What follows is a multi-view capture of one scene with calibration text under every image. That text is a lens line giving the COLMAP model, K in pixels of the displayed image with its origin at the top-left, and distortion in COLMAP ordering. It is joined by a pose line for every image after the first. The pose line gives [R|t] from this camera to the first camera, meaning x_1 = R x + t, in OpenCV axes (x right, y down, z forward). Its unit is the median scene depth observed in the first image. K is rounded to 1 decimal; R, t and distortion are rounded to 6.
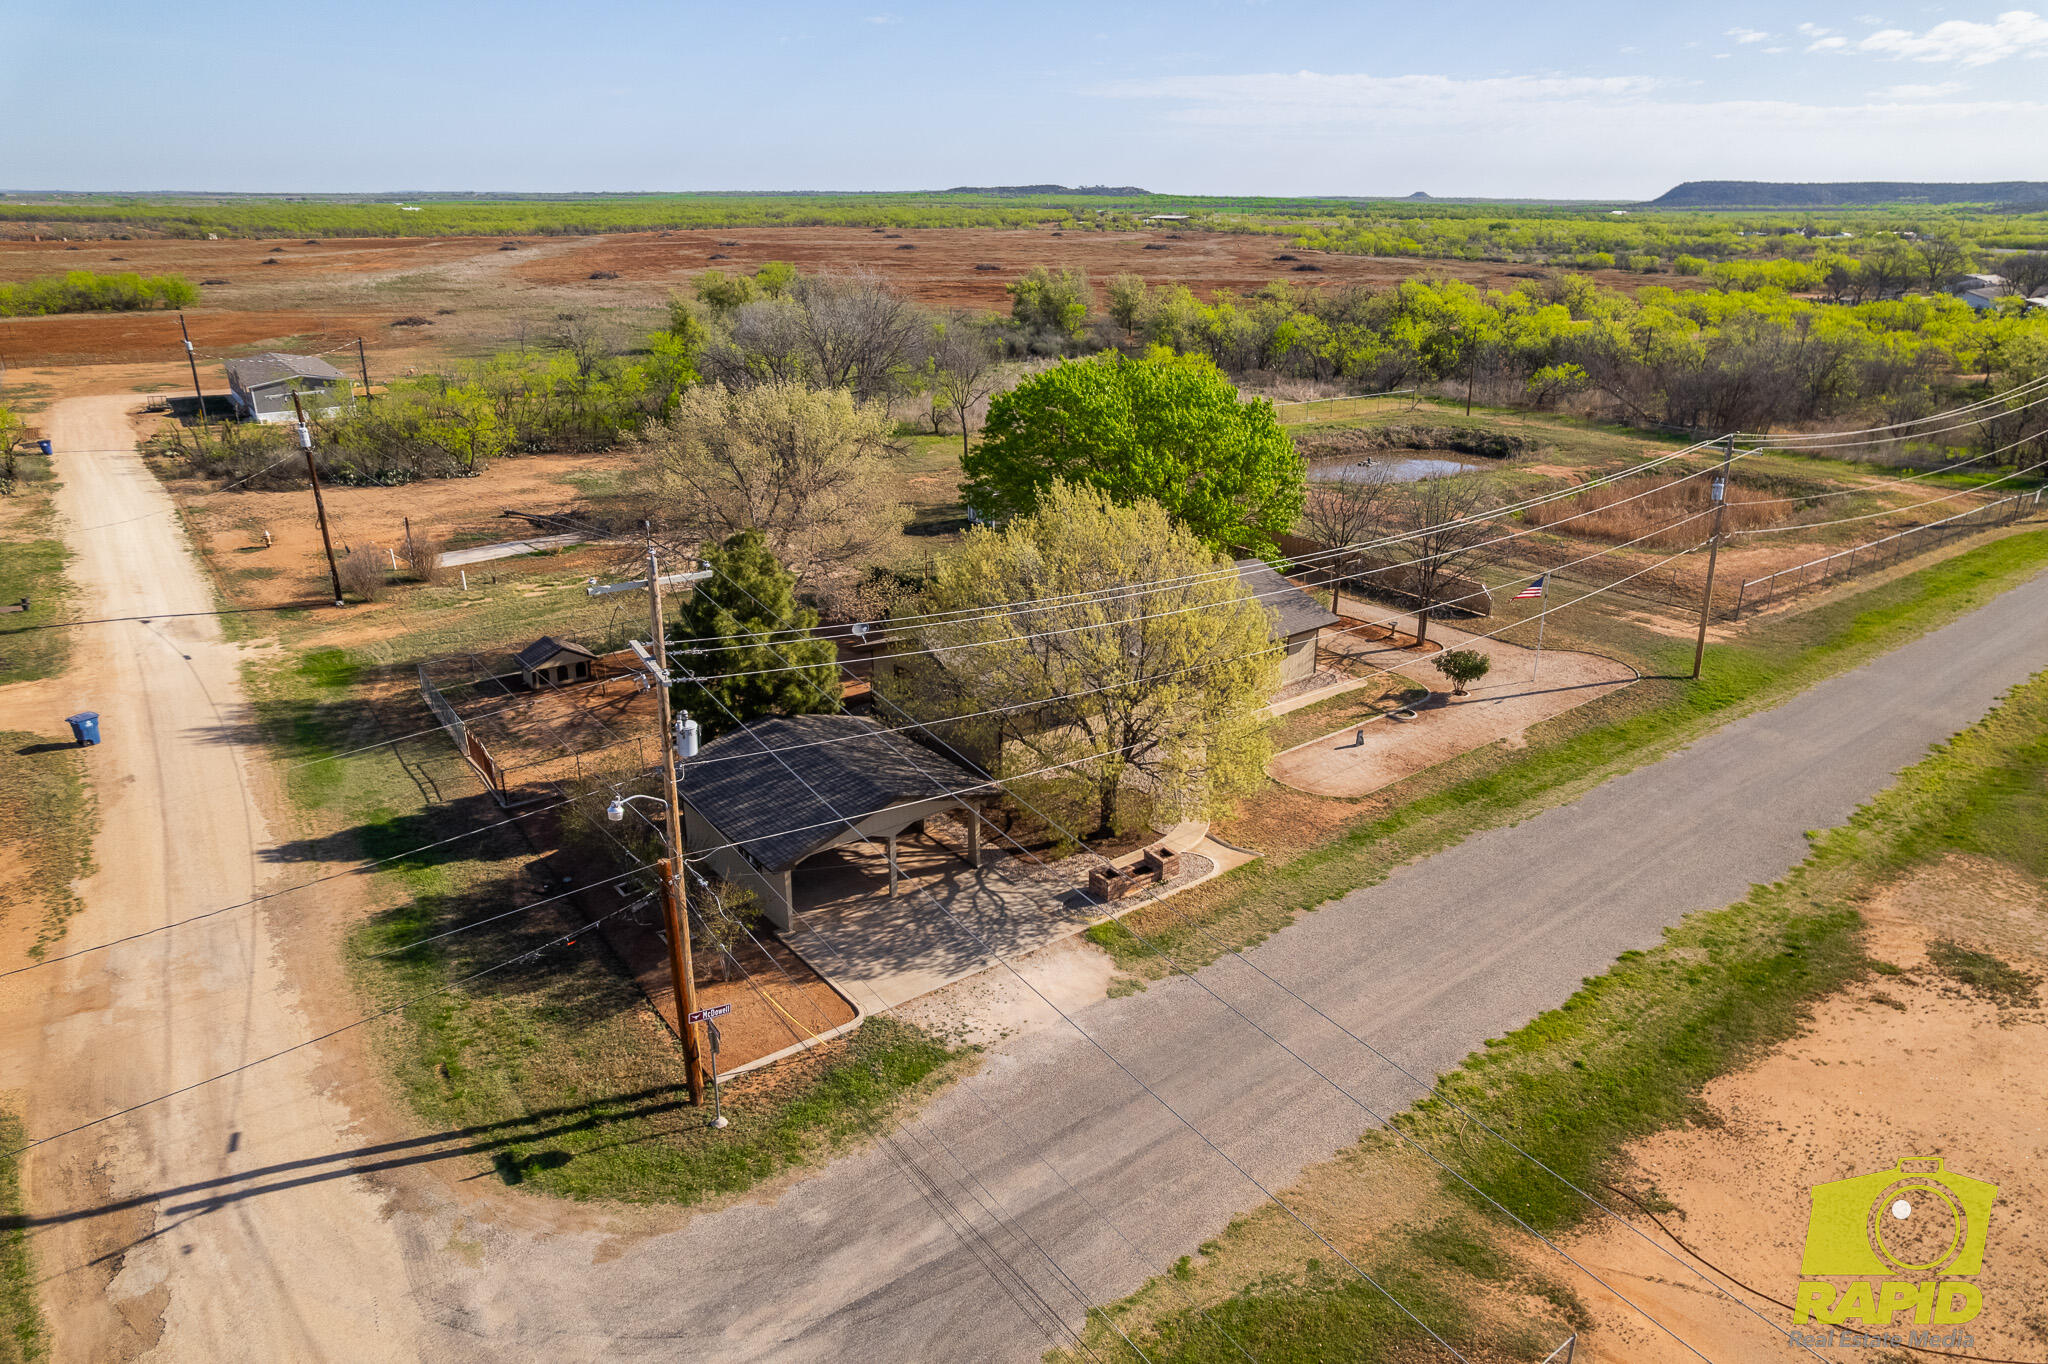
lens RADIAL K [[1310.5, 0, 1026.7], [0, 1310.5, 684.8], [0, 0, 1]] dist [-0.076555, 0.070213]
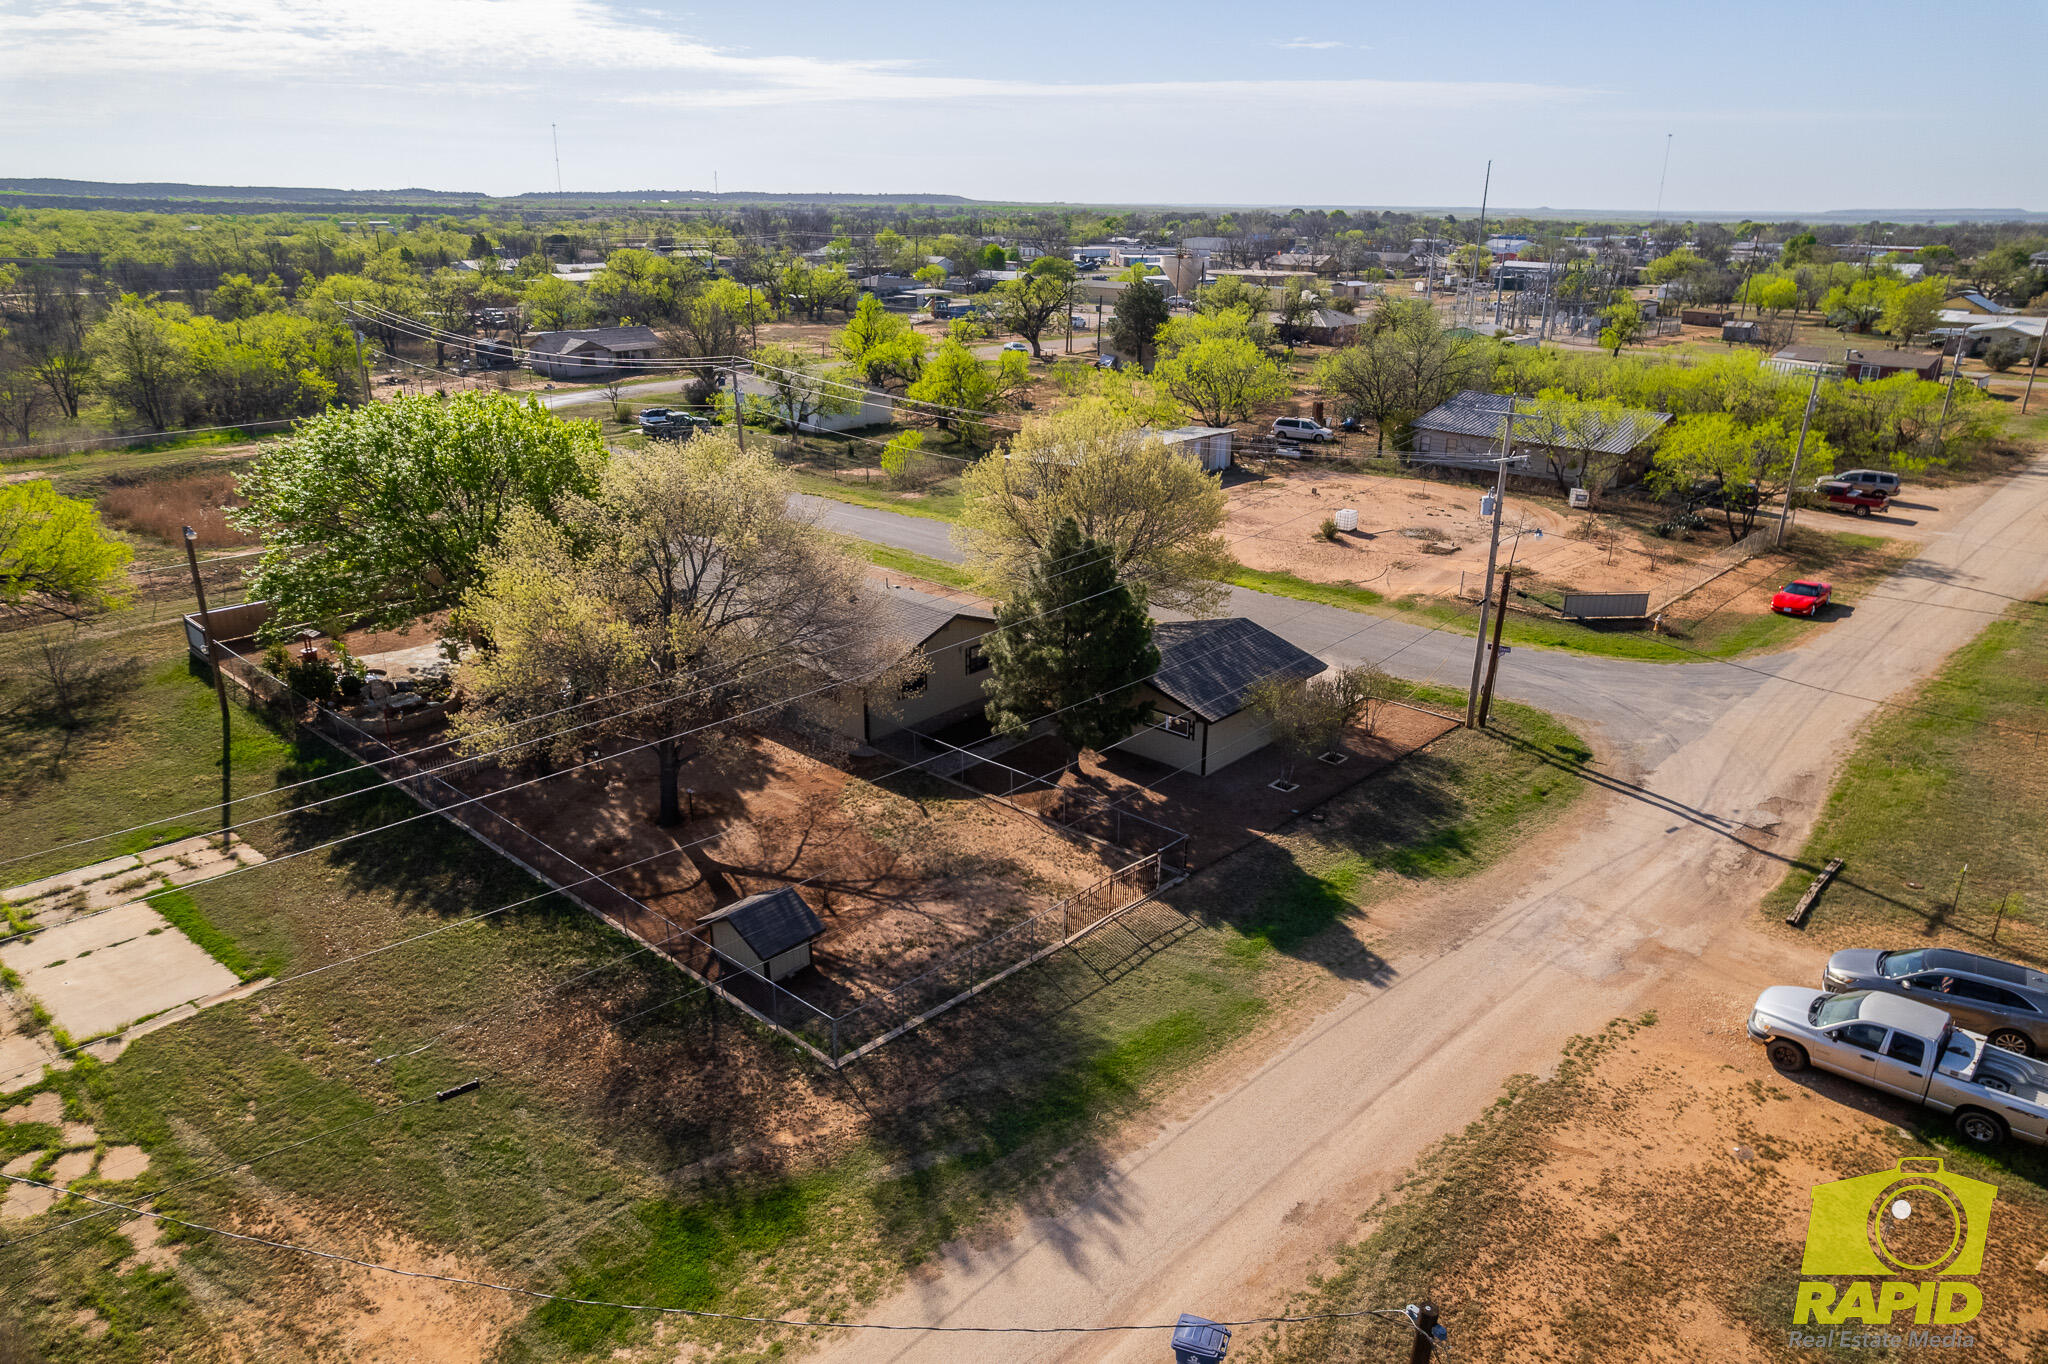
lens RADIAL K [[1310.5, 0, 1031.4], [0, 1310.5, 686.9], [0, 0, 1]] dist [-0.076555, 0.070213]
pose [[-0.175654, -0.350893, 0.919793, -1.301199], [0.335893, 0.856891, 0.391042, -0.452887], [-0.925376, 0.377640, -0.032654, 1.202656]]
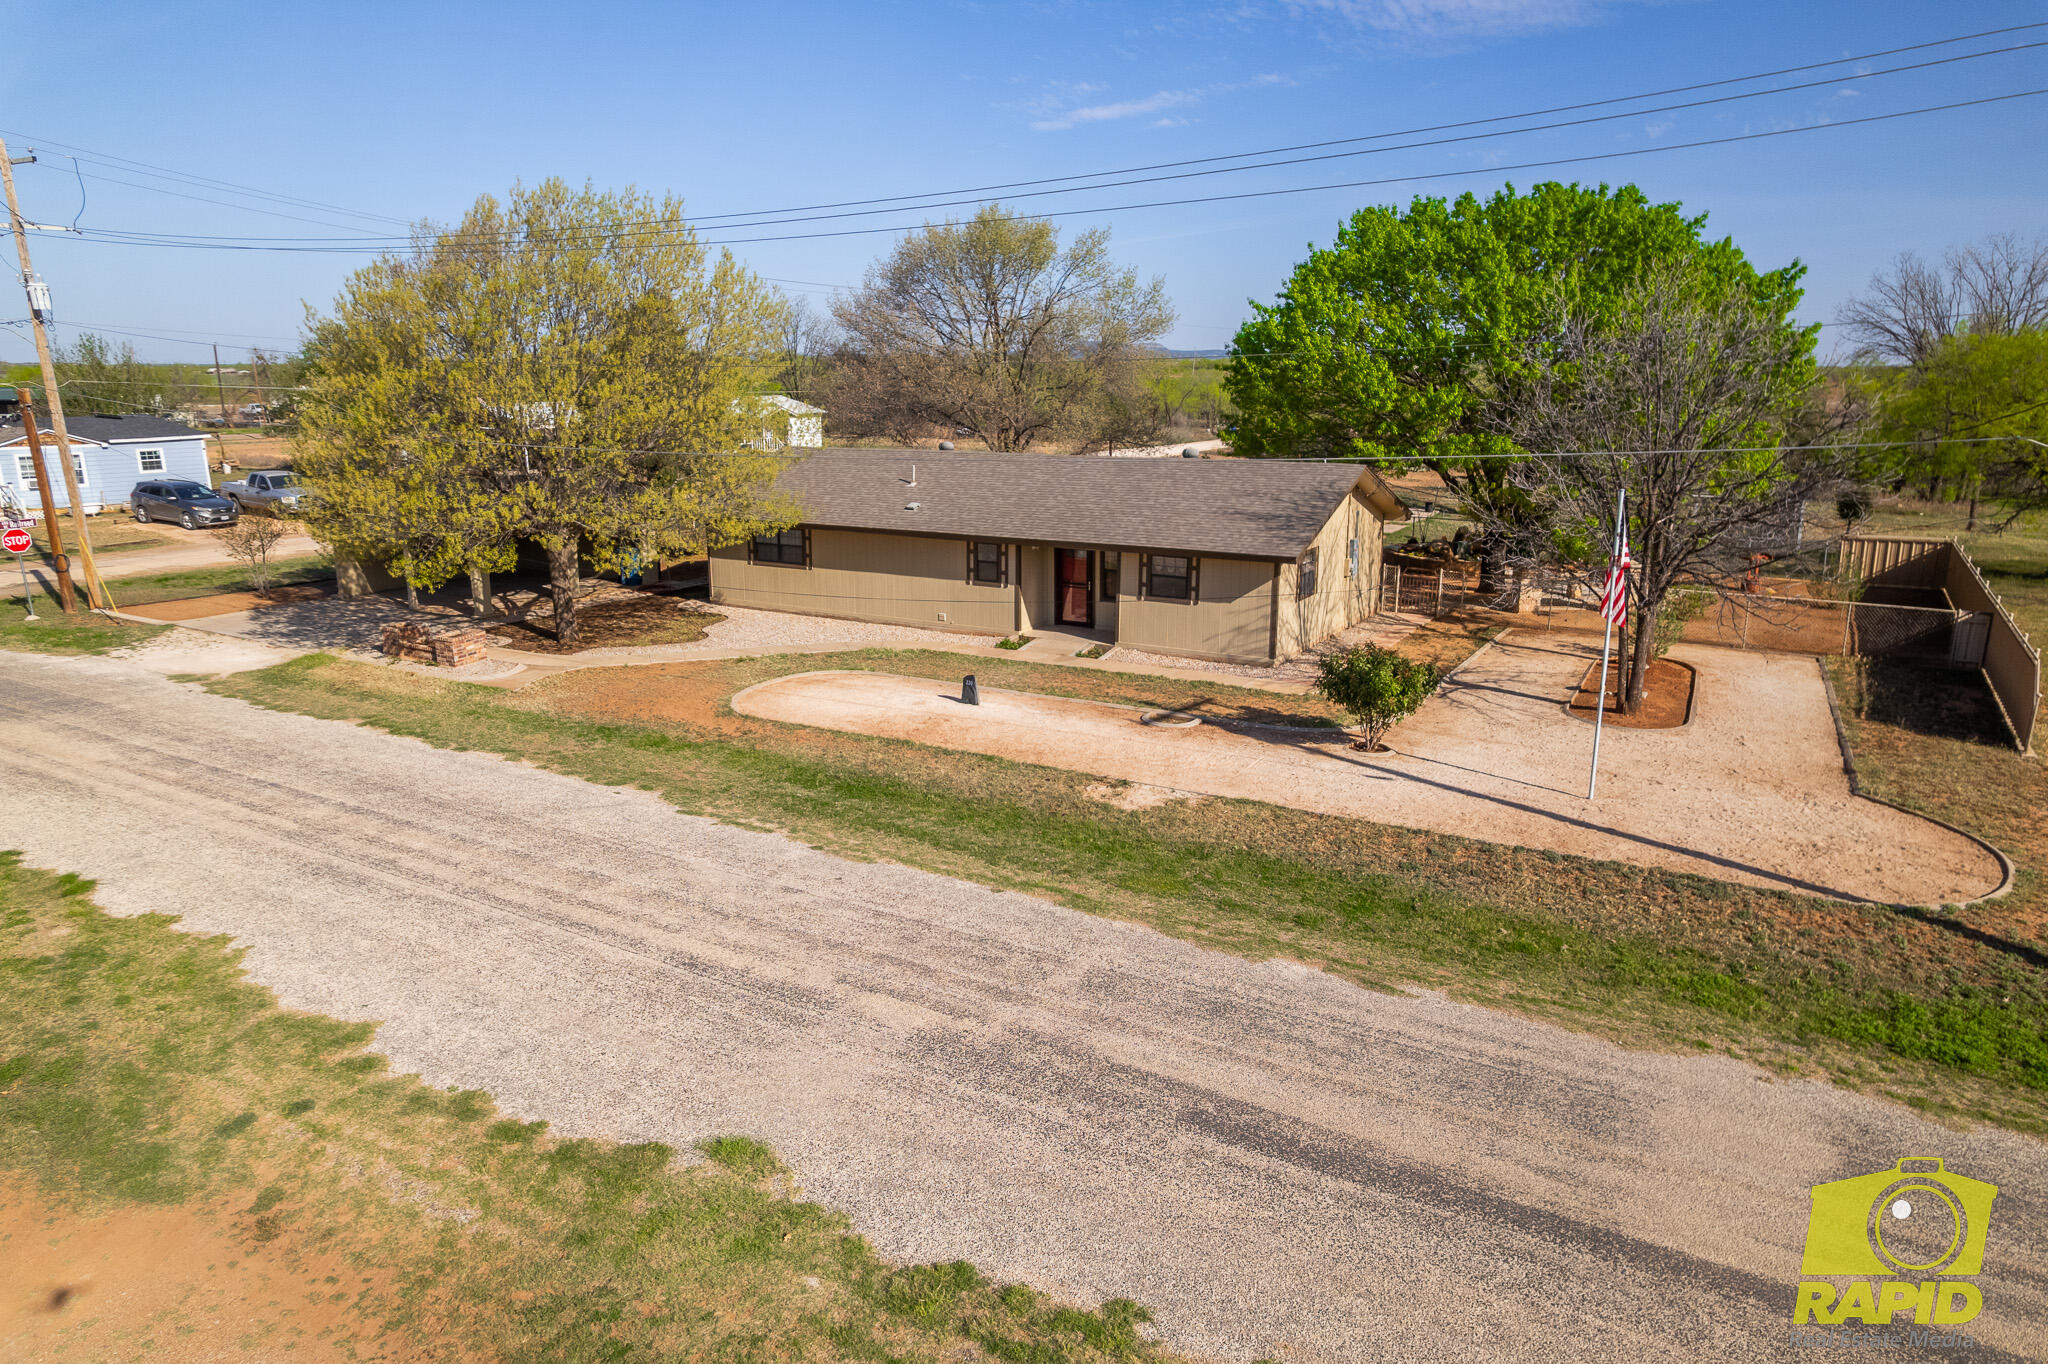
lens RADIAL K [[1310.5, 0, 1033.7], [0, 1310.5, 687.3], [0, 0, 1]] dist [-0.076555, 0.070213]
pose [[0.368963, 0.215662, -0.904078, 0.932367], [-0.324034, 0.941527, 0.092354, -0.022402], [0.871130, 0.258877, 0.417270, 0.992051]]
